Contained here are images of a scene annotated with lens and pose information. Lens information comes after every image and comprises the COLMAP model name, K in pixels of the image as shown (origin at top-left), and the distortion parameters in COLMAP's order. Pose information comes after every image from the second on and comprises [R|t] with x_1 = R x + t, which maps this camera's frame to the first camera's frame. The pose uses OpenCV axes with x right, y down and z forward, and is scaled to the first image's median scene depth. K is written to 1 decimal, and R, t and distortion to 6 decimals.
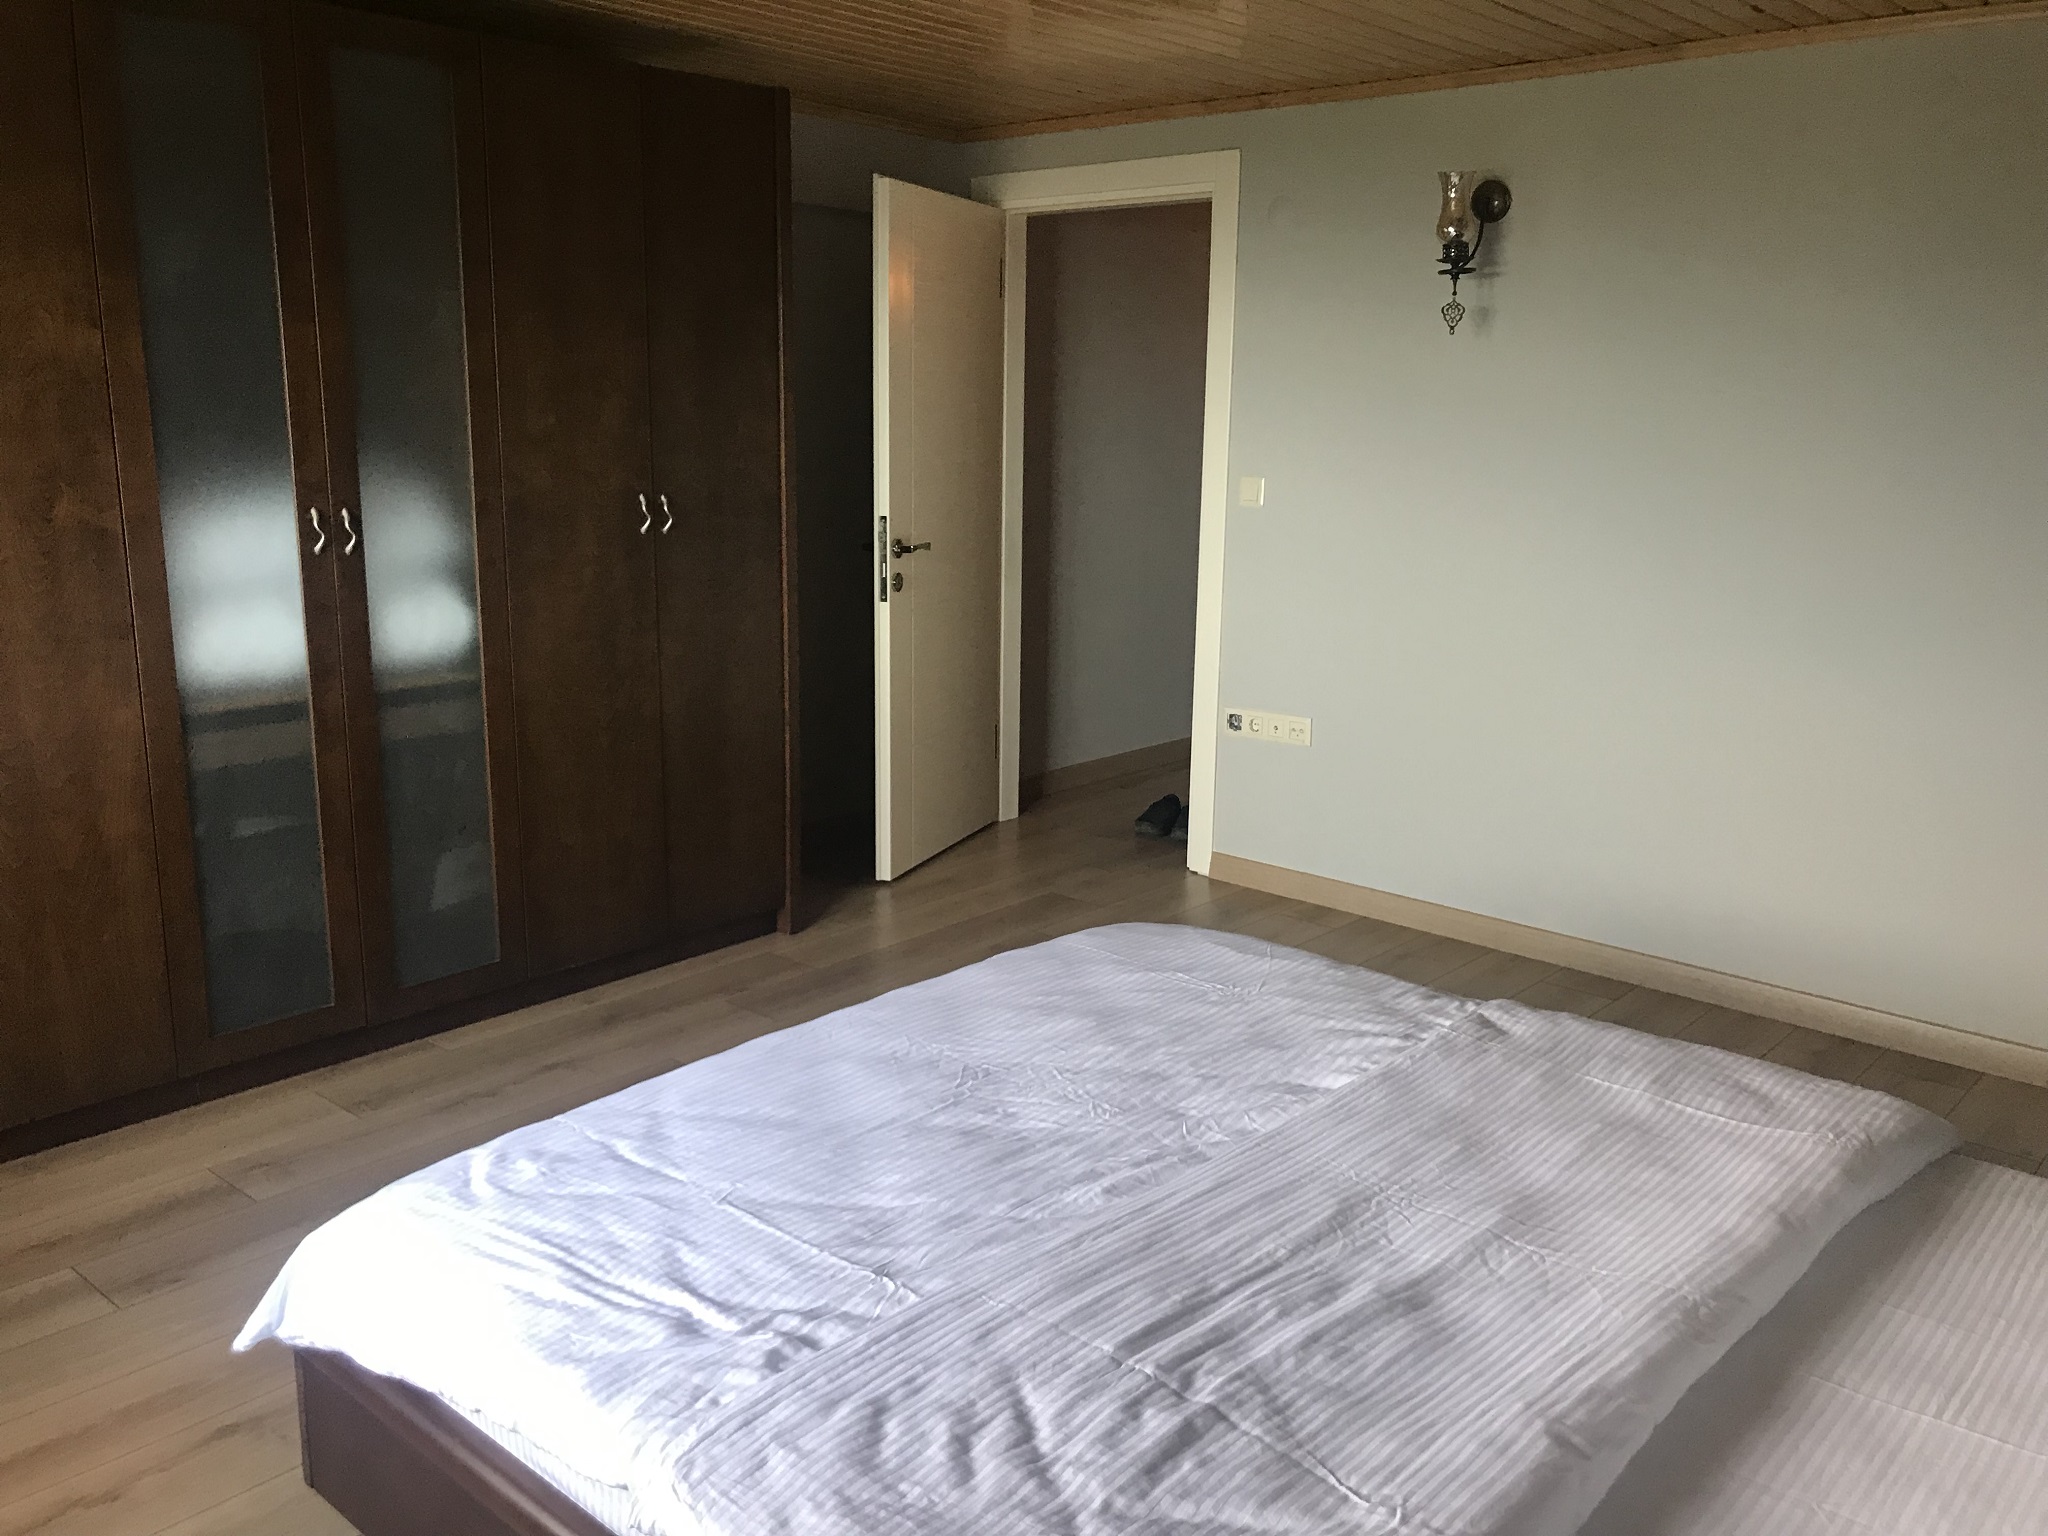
lens RADIAL K [[1714.8, 0, 1029.8], [0, 1714.8, 765.8], [0, 0, 1]] dist [0.044848, -0.042174]
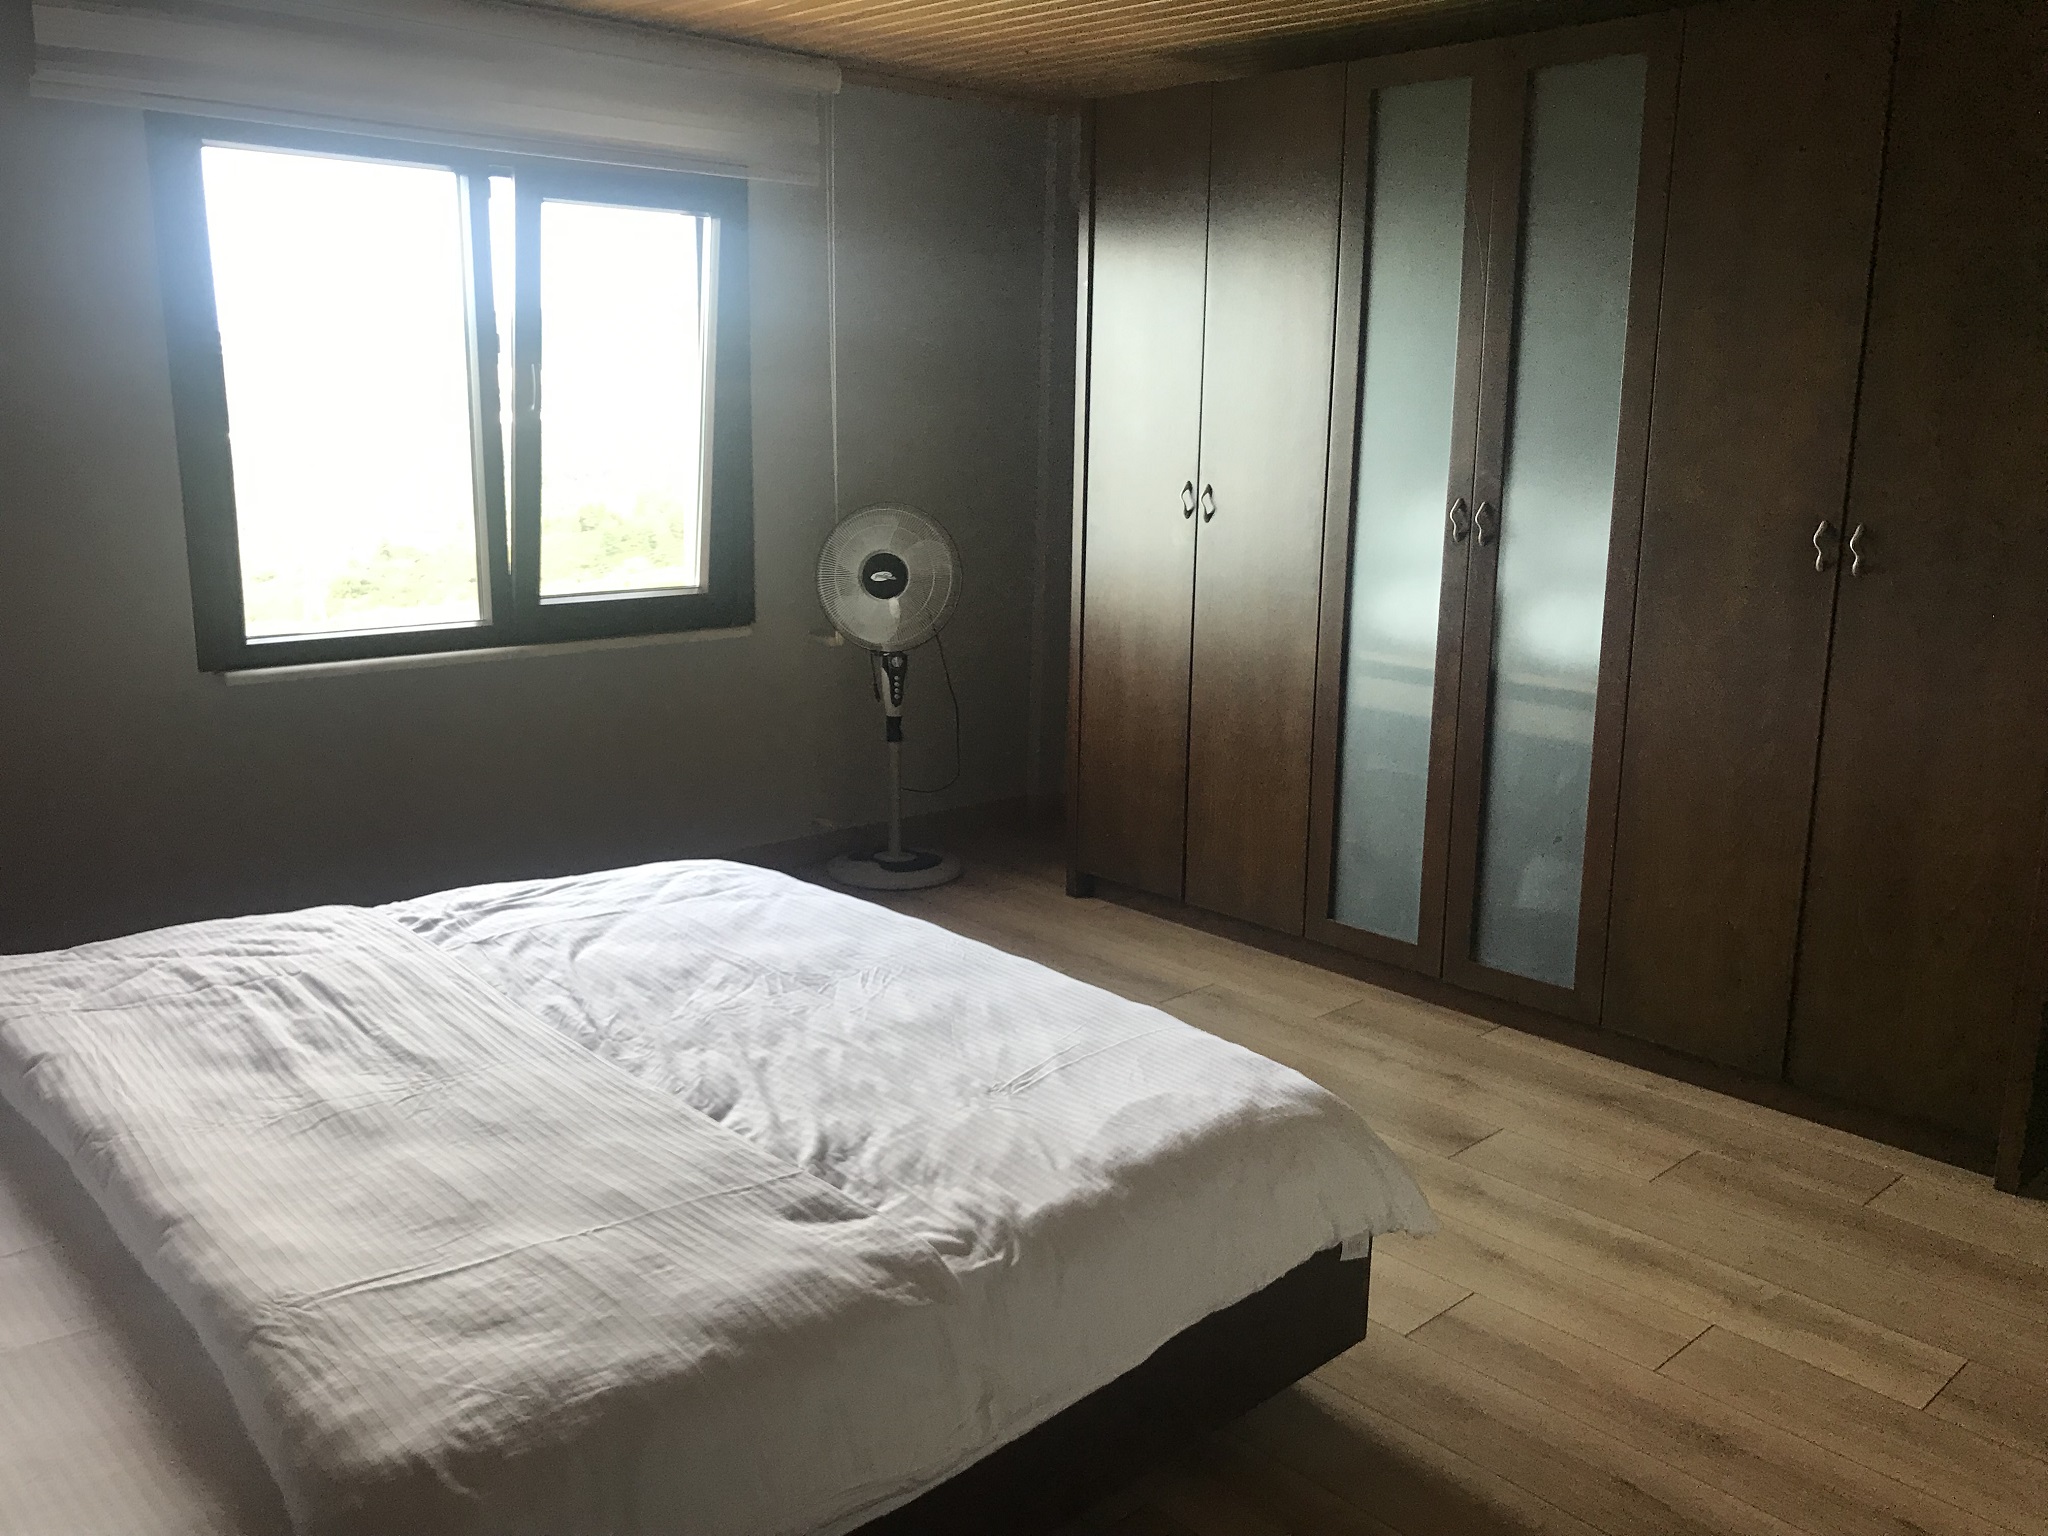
lens RADIAL K [[1714.8, 0, 1028.8], [0, 1714.8, 767.1], [0, 0, 1]] dist [0.044848, -0.042174]
pose [[-0.126267, 0.189527, -0.973723, 1.202454], [-0.225791, 0.950323, 0.214252, -0.265485], [0.965958, 0.246911, -0.077201, 1.412156]]
